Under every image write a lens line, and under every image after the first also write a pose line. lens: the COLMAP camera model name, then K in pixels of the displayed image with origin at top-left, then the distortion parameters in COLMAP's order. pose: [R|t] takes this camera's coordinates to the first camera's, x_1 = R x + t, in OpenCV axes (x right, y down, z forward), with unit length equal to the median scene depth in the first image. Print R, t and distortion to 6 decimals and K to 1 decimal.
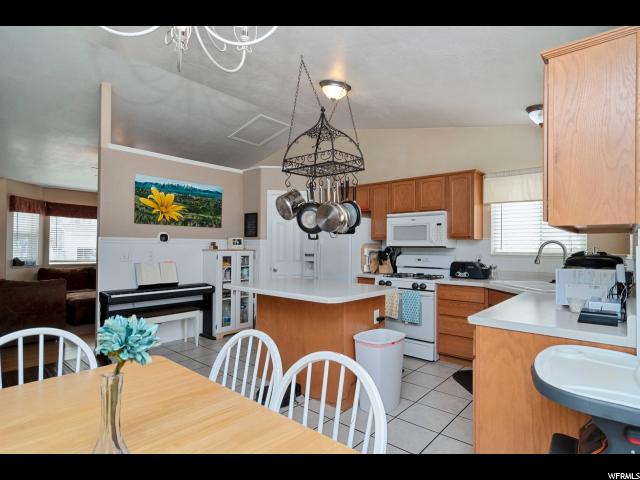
lens RADIAL K [[351.6, 0, 320.0], [0, 351.6, 240.0], [0, 0, 1]] dist [-0.001950, -0.000173]
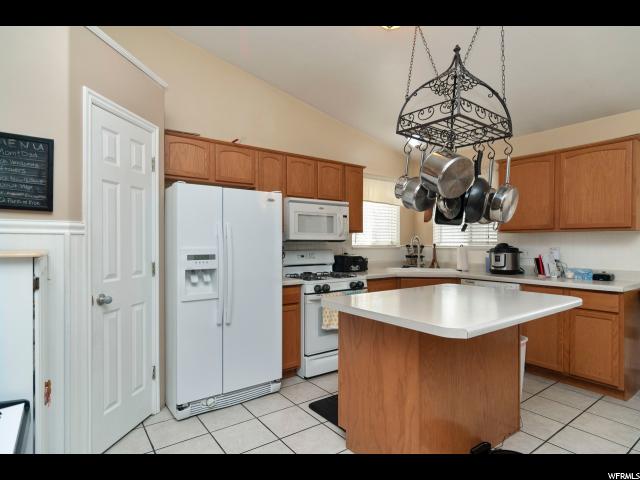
lens RADIAL K [[351.6, 0, 320.0], [0, 351.6, 240.0], [0, 0, 1]] dist [-0.001950, -0.000173]
pose [[0.220905, 0.004632, 0.975284, -0.539640], [-0.017481, 0.999847, -0.000789, 0.017561], [-0.975139, -0.016875, 0.220953, 0.818648]]
